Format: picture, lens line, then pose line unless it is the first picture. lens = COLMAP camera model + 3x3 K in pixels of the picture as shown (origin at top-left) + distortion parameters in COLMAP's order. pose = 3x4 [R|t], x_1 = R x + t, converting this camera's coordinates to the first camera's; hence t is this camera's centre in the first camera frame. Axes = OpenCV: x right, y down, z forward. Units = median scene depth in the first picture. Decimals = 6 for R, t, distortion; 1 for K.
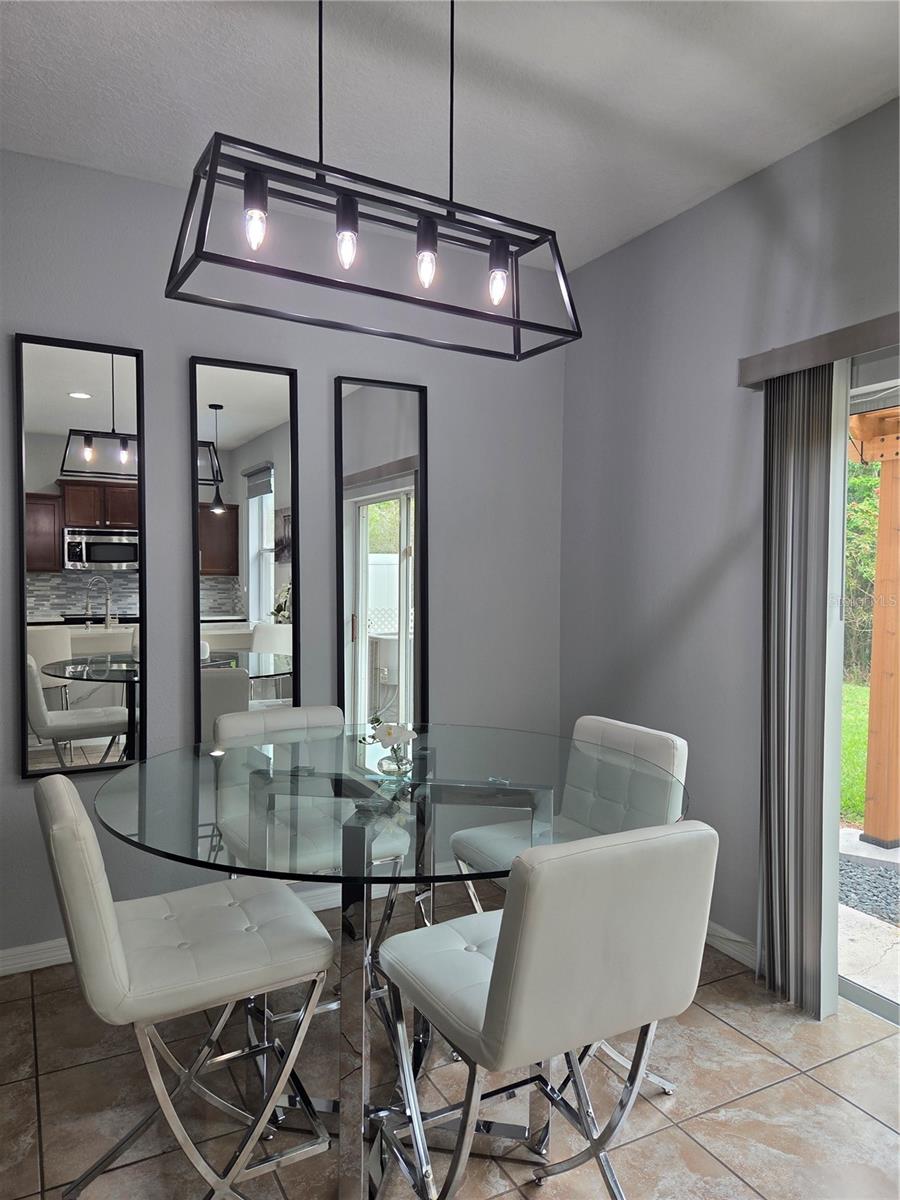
lens RADIAL K [[797.9, 0, 441.0], [0, 797.9, 600.4], [0, 0, 1]] dist [0.048963, -0.037279]
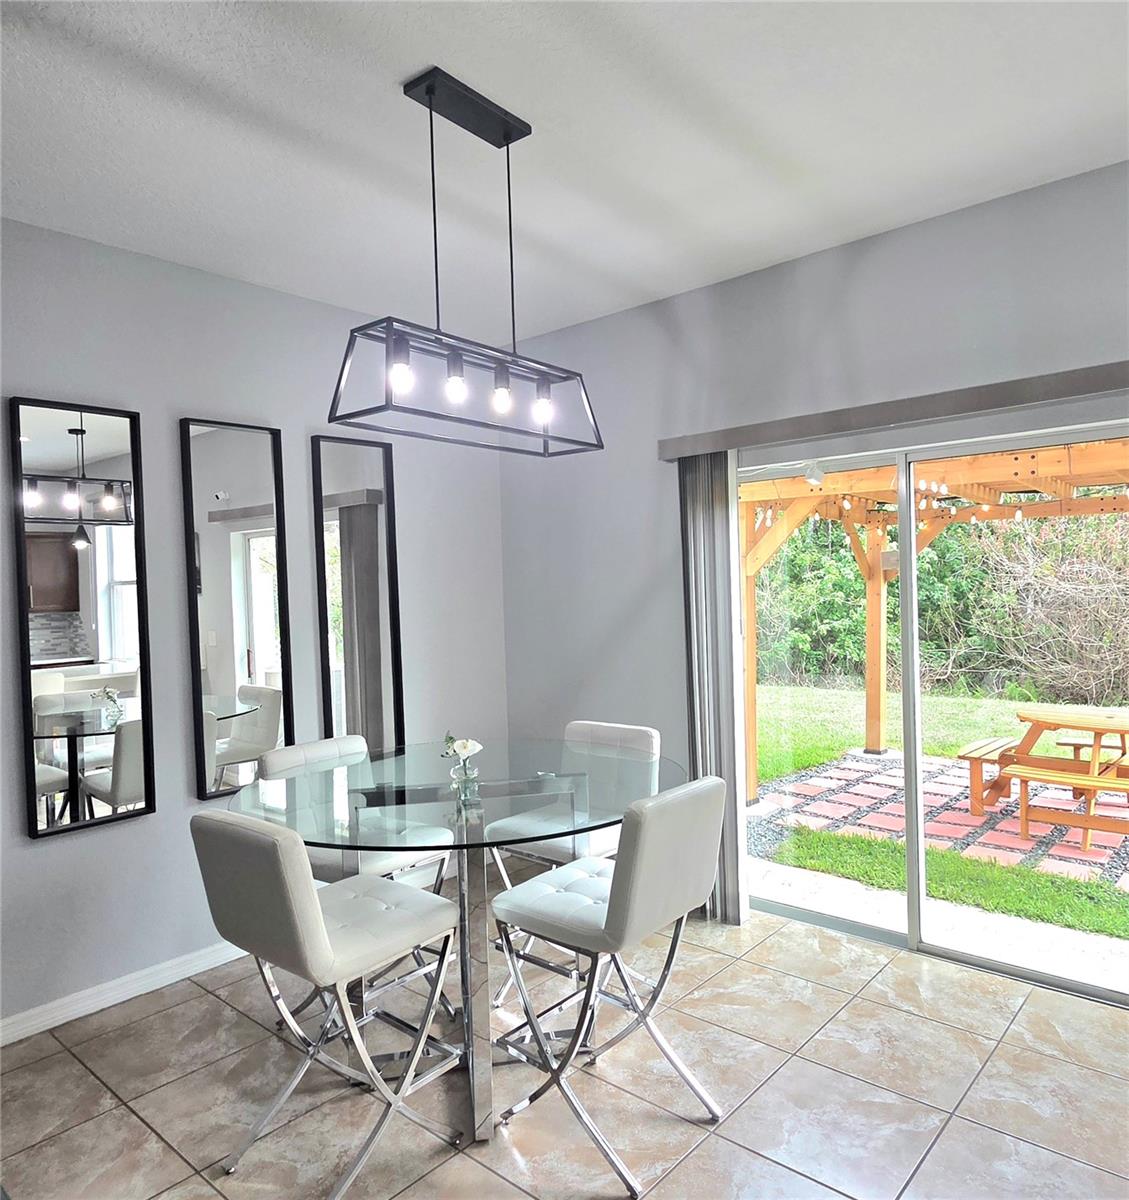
lens RADIAL K [[846.8, 0, 569.8], [0, 846.8, 596.9], [0, 0, 1]] dist [-0.001776, 0.001484]
pose [[0.931200, -0.042546, 0.362017, -0.304771], [0.049295, 0.998740, -0.009422, -0.040400], [-0.361160, 0.026619, 0.932124, -0.256713]]
